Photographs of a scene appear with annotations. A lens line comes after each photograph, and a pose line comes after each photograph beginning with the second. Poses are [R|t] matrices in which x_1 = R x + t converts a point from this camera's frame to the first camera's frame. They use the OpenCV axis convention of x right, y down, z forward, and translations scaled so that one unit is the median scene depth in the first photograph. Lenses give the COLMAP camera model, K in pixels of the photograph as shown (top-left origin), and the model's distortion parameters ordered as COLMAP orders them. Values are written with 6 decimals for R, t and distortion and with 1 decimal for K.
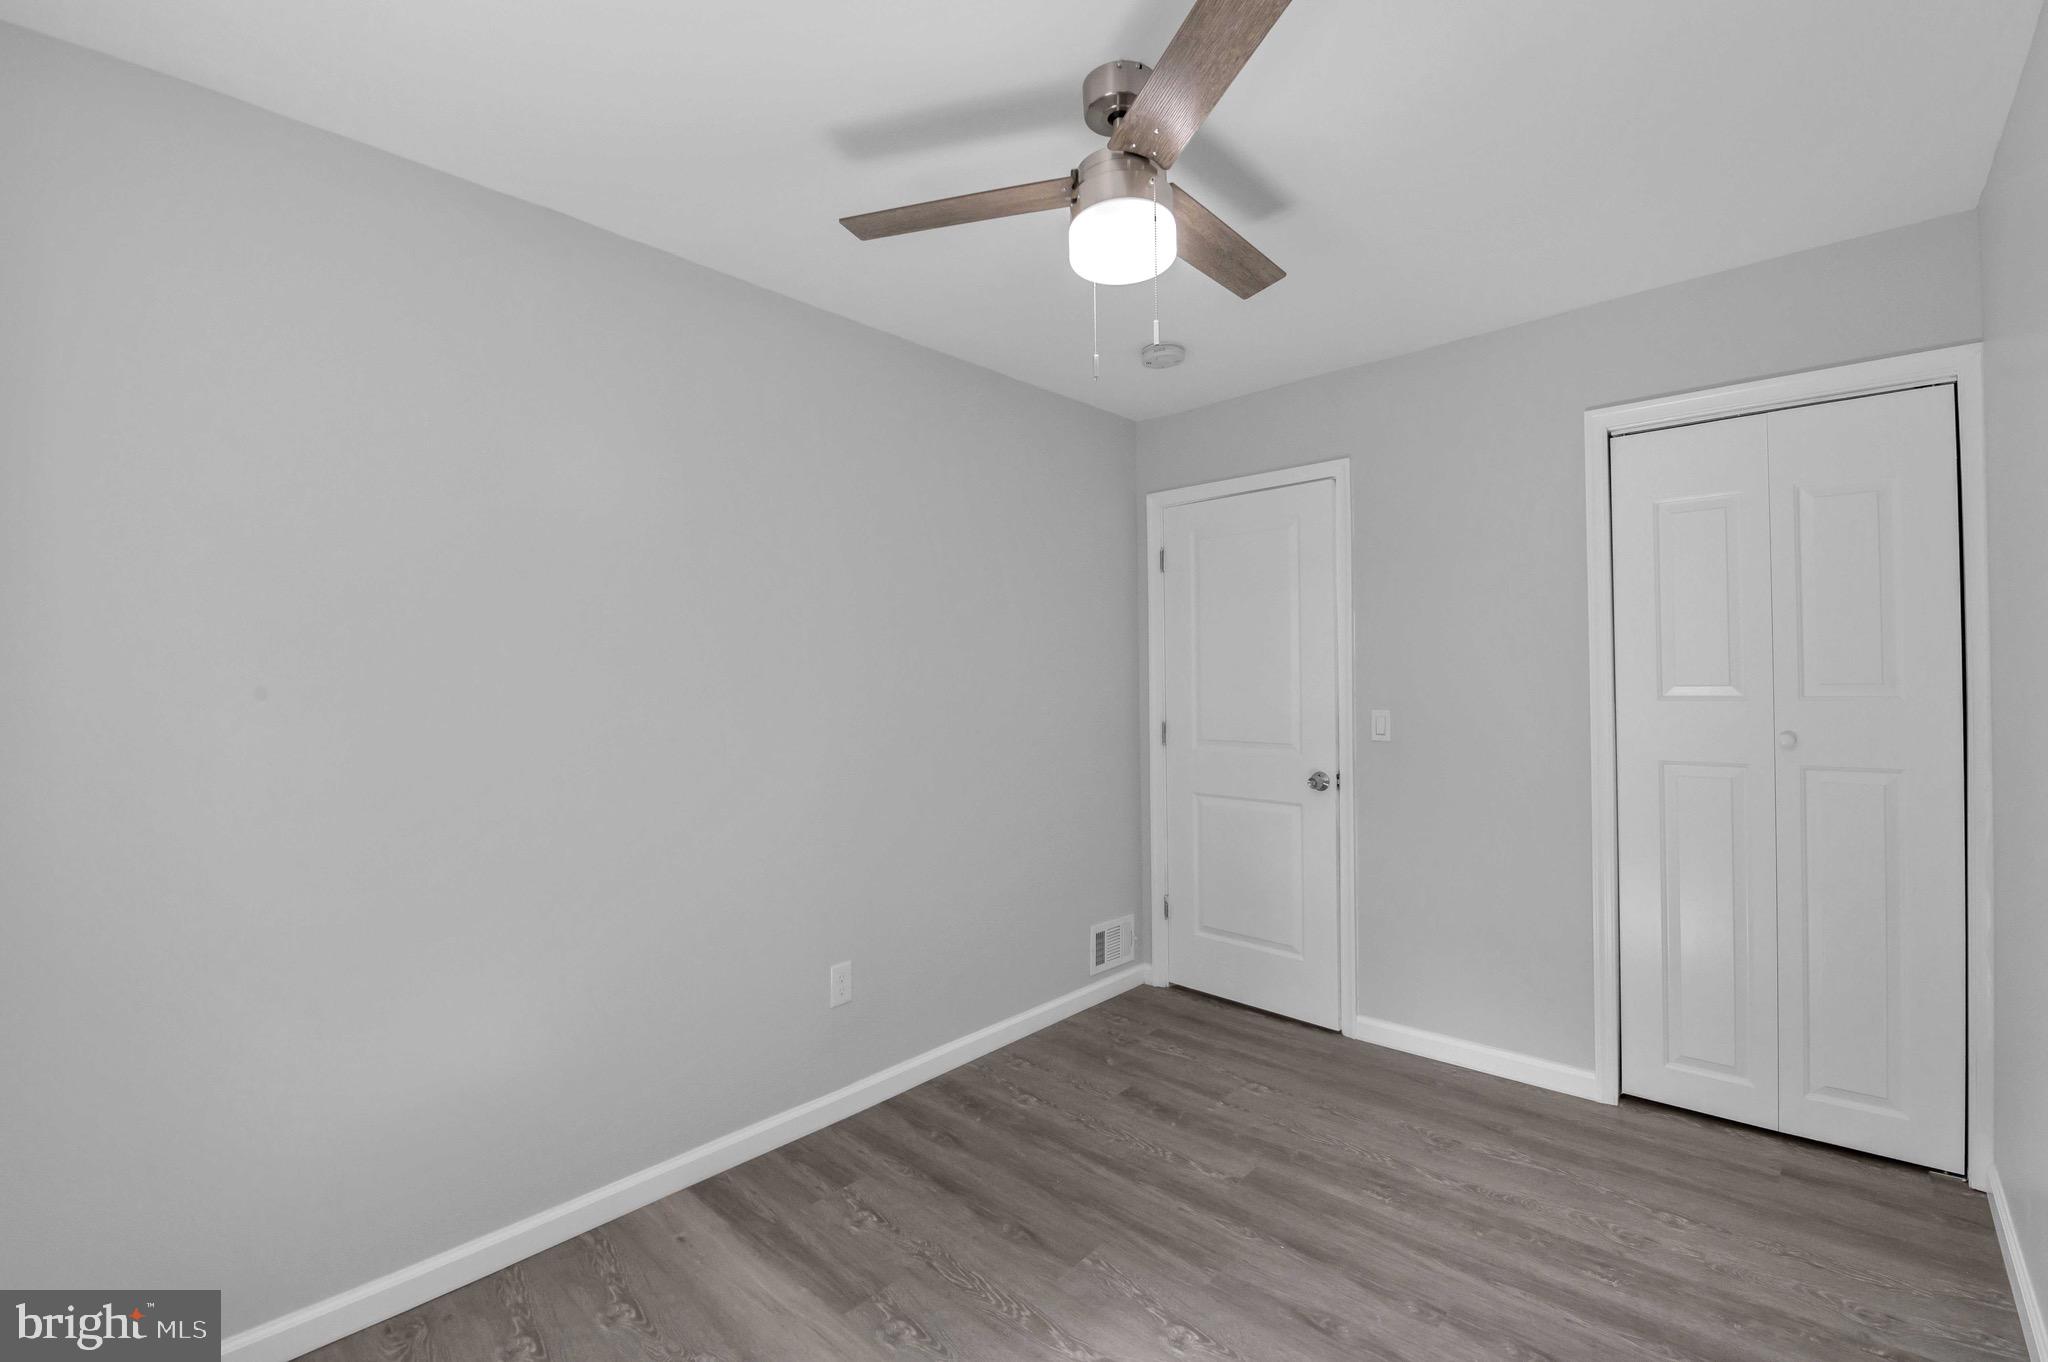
lens RADIAL K [[885.1, 0, 1027.7], [0, 885.1, 669.1], [0, 0, 1]] dist [-0.006525, -0.006609]
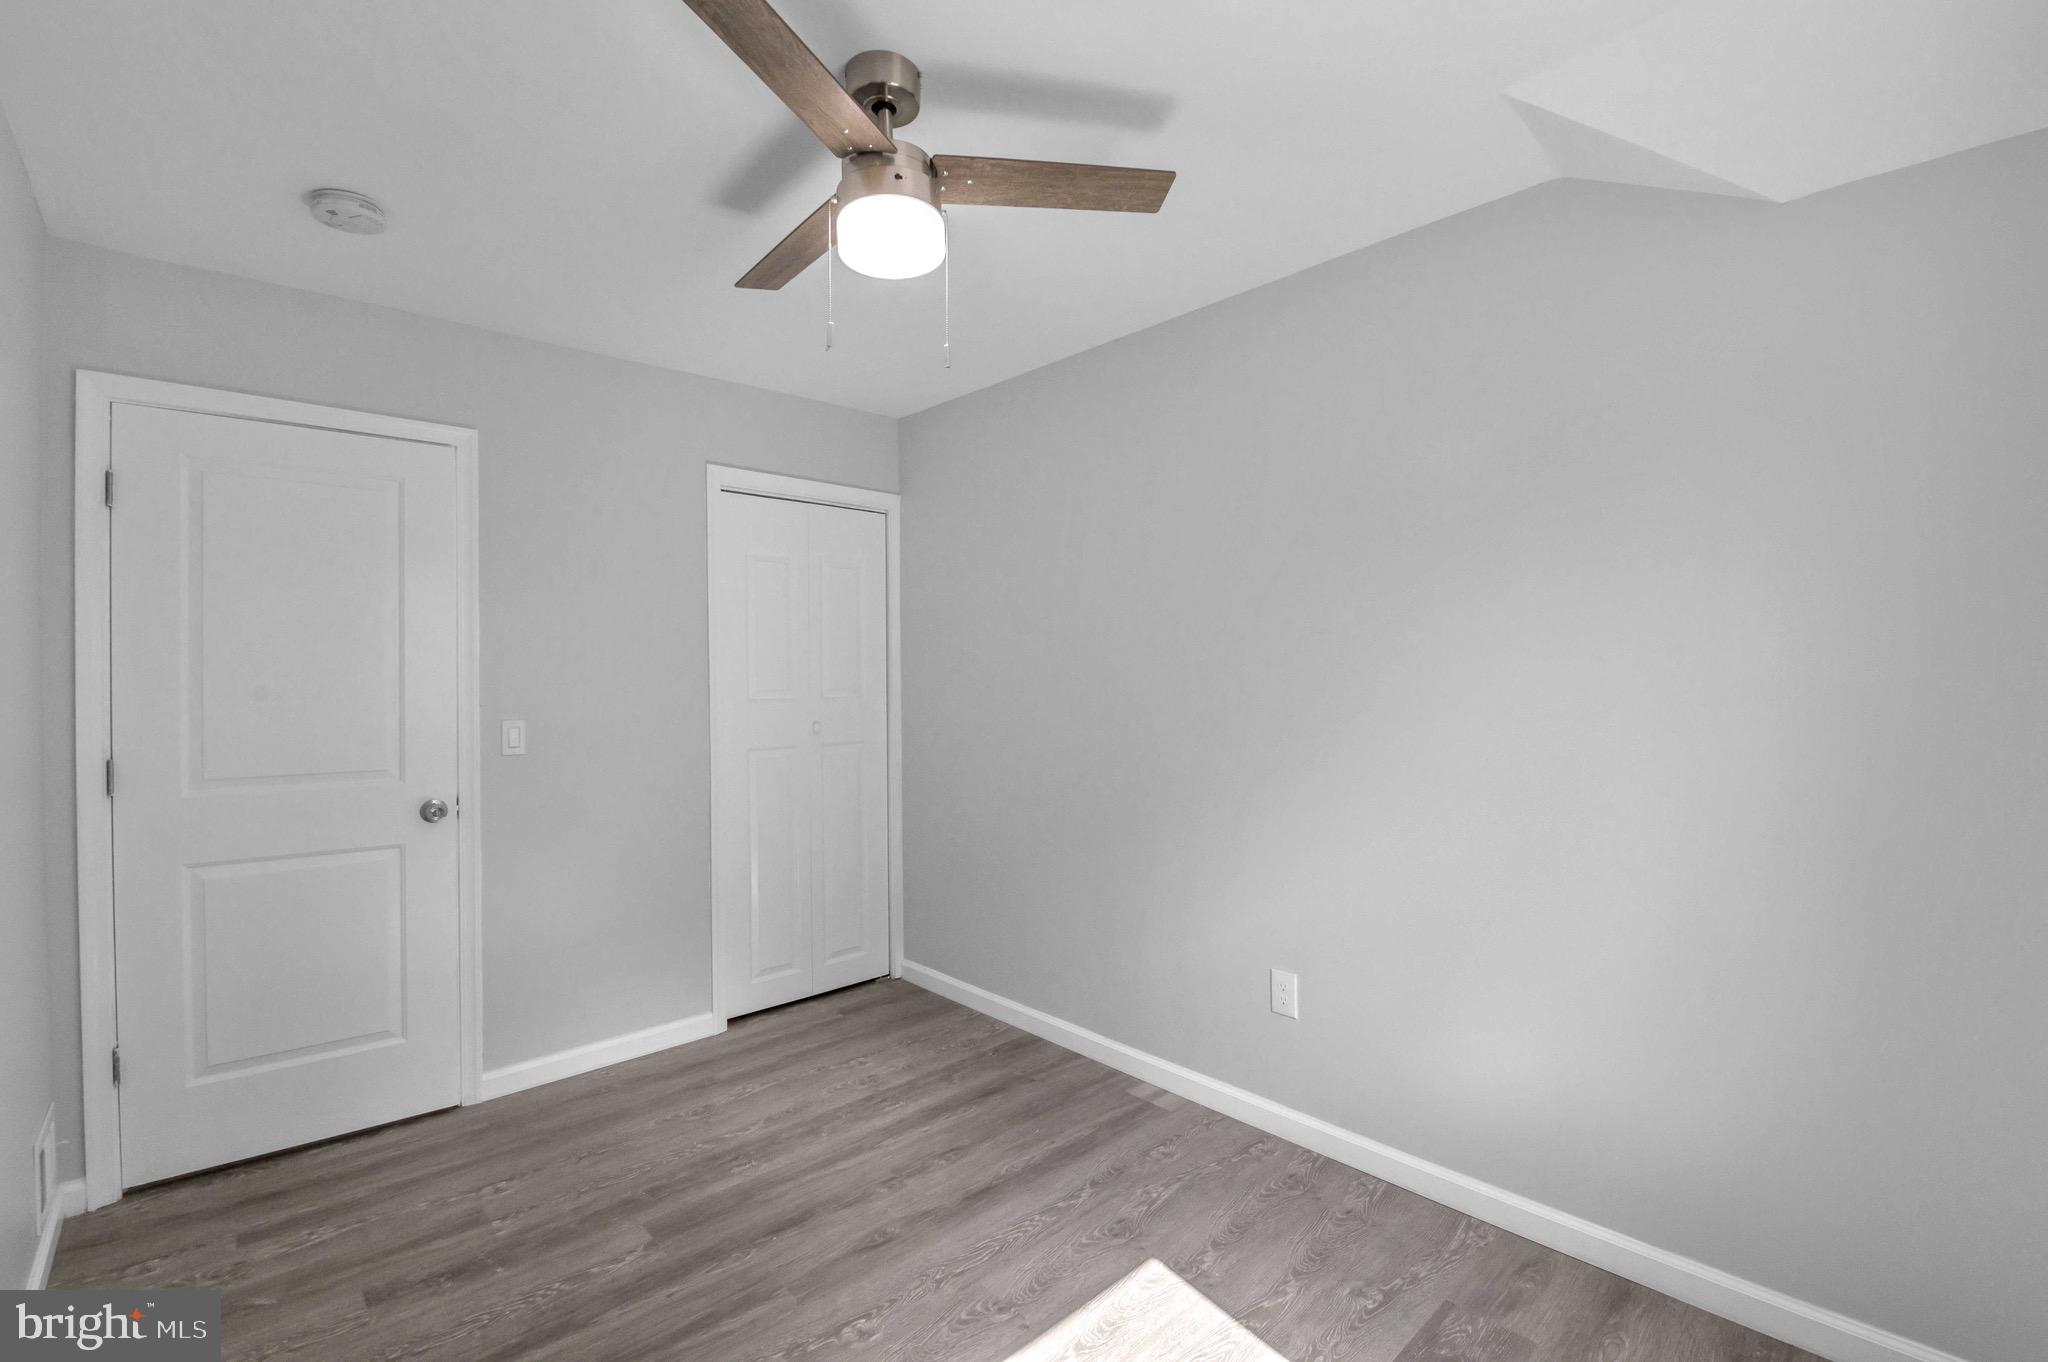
lens RADIAL K [[885.1, 0, 1032.9], [0, 885.1, 684.5], [0, 0, 1]] dist [-0.006525, -0.006609]
pose [[0.078922, 0.004506, 0.996871, -0.548941], [-0.006115, 0.999973, -0.004036, 0.011311], [-0.996862, -0.005777, 0.078948, 0.481327]]
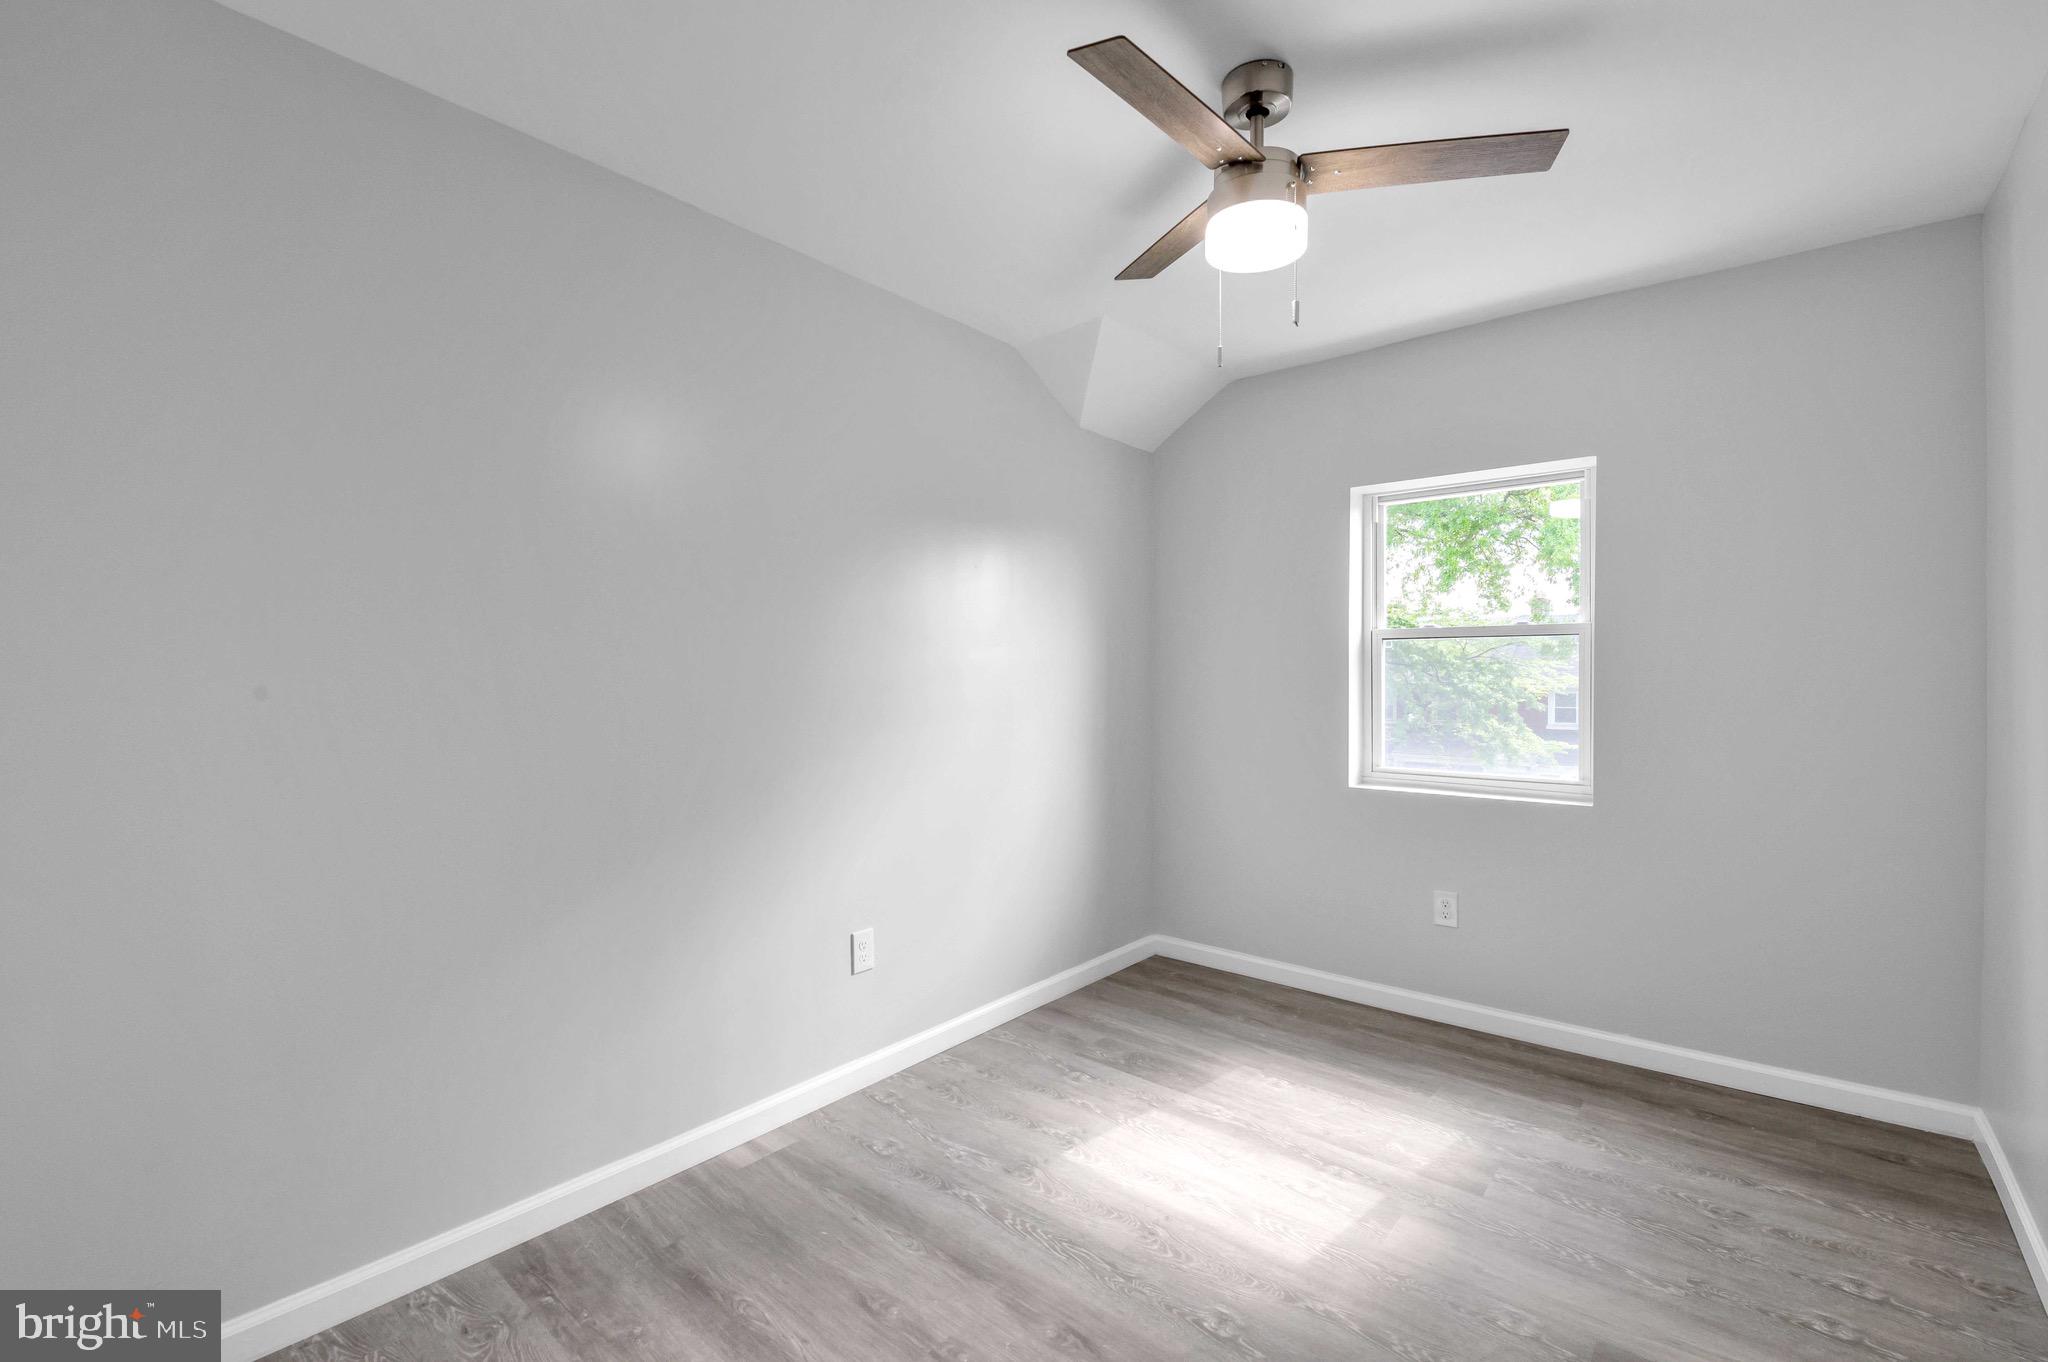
lens RADIAL K [[885.1, 0, 1023.3], [0, 885.1, 676.9], [0, 0, 1]] dist [-0.006525, -0.006609]
pose [[-0.999414, 0.011414, -0.032259, 0.276271], [0.011514, 0.999929, -0.002916, 0.032357], [0.032223, -0.003286, -0.999475, 1.306214]]
